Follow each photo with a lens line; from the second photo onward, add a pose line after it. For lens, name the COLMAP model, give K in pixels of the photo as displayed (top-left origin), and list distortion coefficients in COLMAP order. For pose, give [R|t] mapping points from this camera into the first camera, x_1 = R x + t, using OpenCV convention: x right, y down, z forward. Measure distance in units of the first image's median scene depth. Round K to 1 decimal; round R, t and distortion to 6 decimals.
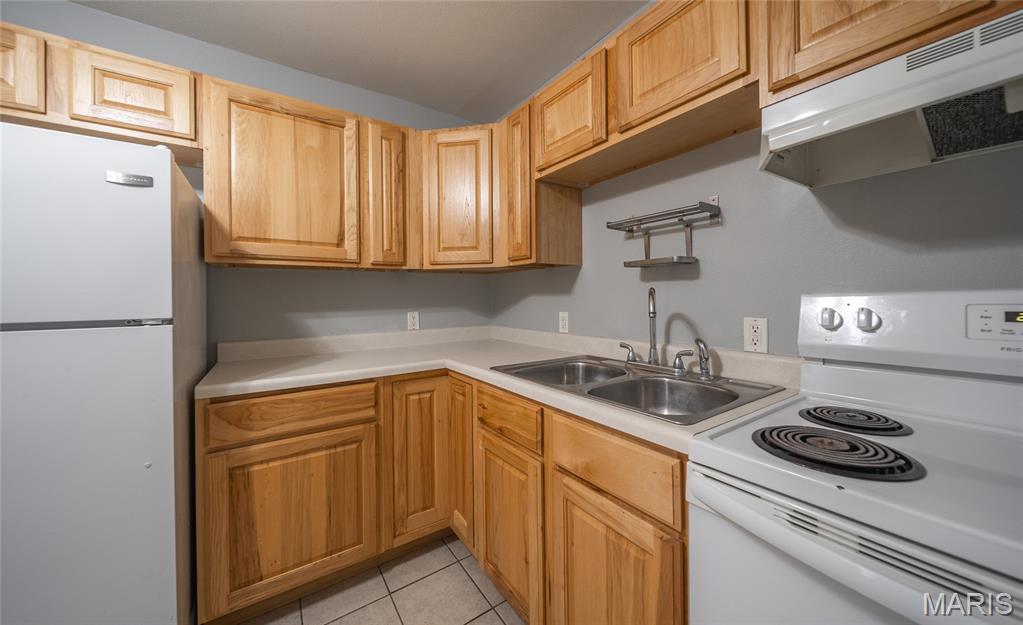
lens RADIAL K [[363.0, 0, 514.3], [0, 363.0, 300.2], [0, 0, 1]] dist [-0.001080, -0.000095]
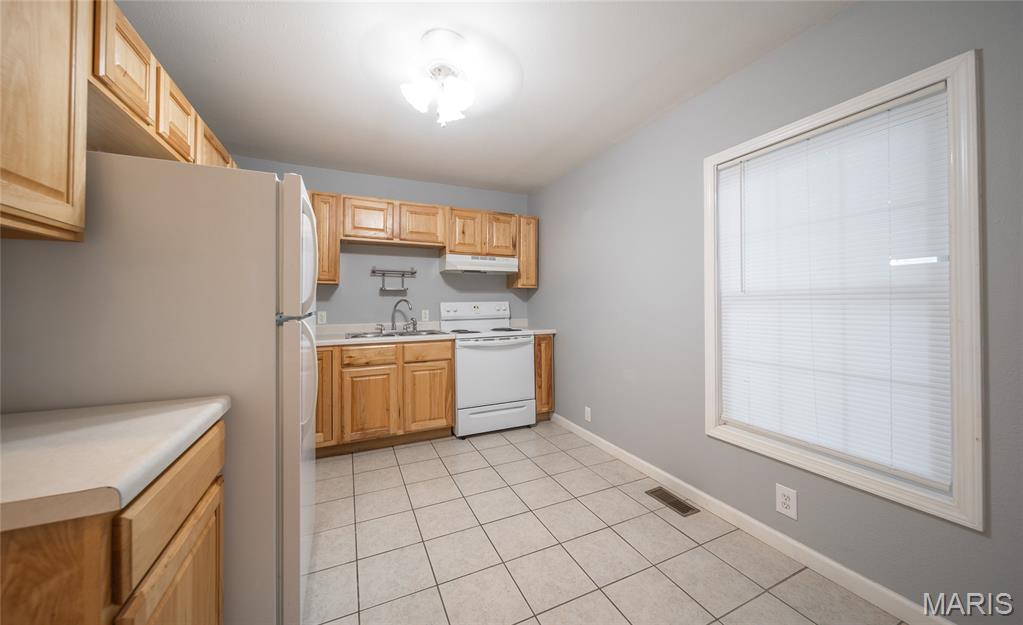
lens RADIAL K [[363.0, 0, 514.3], [0, 363.0, 300.2], [0, 0, 1]] dist [-0.001080, -0.000095]
pose [[0.160266, 0.023350, 0.986798, -2.267176], [0.002597, 0.999707, -0.024077, 0.040498], [-0.987070, 0.006421, 0.160159, -0.241875]]
